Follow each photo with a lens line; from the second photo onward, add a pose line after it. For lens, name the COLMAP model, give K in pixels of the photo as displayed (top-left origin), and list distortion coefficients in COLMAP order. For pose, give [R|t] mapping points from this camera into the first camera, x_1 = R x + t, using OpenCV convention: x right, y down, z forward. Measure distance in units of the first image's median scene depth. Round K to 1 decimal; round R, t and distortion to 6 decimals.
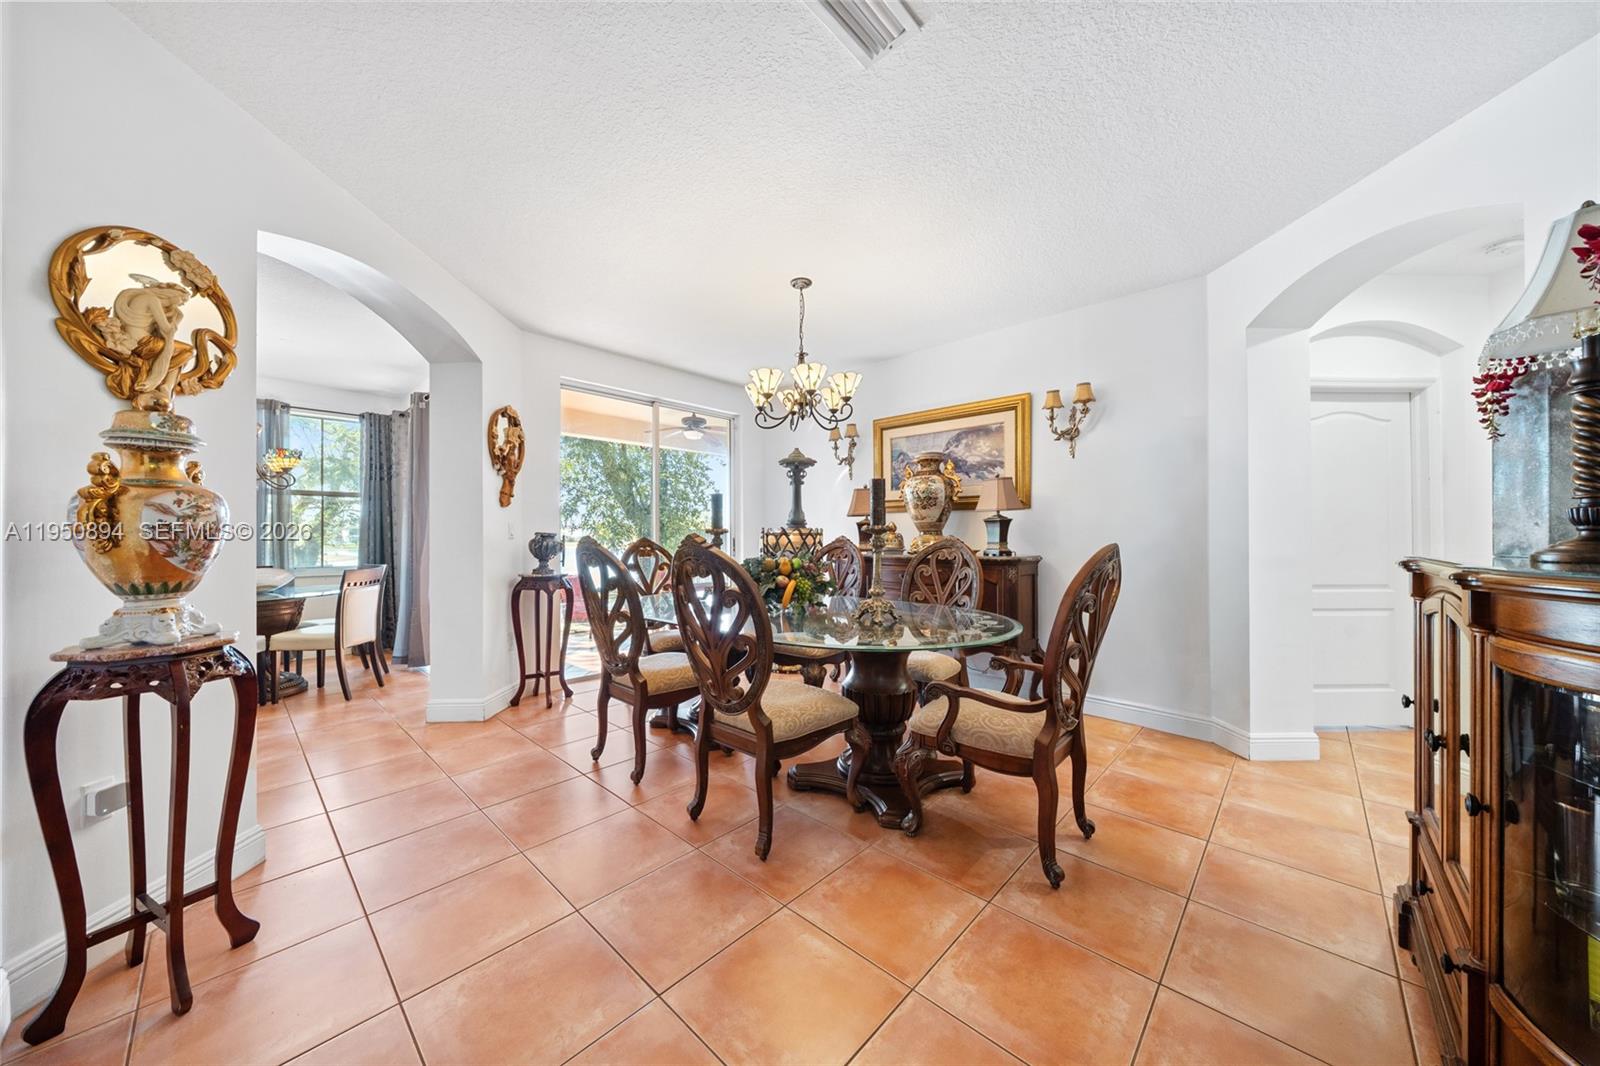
lens RADIAL K [[550.4, 0, 797.9], [0, 550.4, 537.6], [0, 0, 1]] dist [-0.001619, 0.000162]
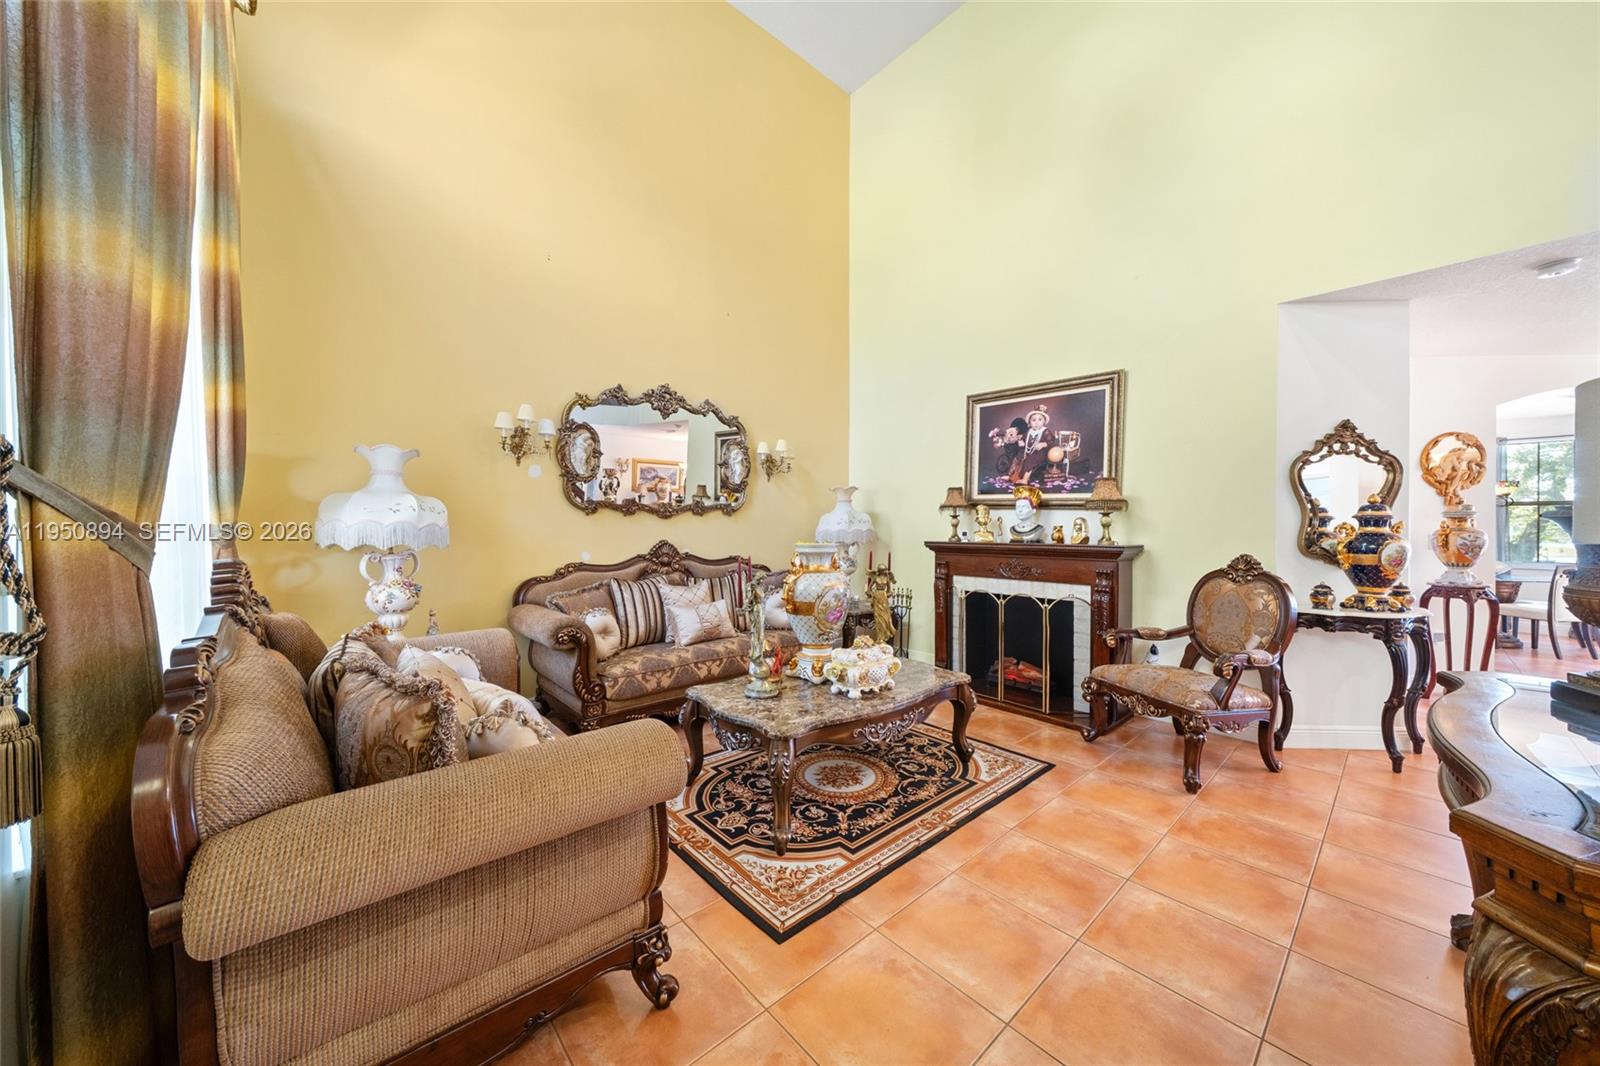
lens RADIAL K [[550.4, 0, 798.7], [0, 550.4, 529.4], [0, 0, 1]] dist [-0.001619, 0.000162]
pose [[-0.080892, 0.009365, -0.996679, 1.755642], [0.001520, 0.999956, 0.009272, -0.111975], [0.996722, -0.000765, -0.080903, -1.963346]]
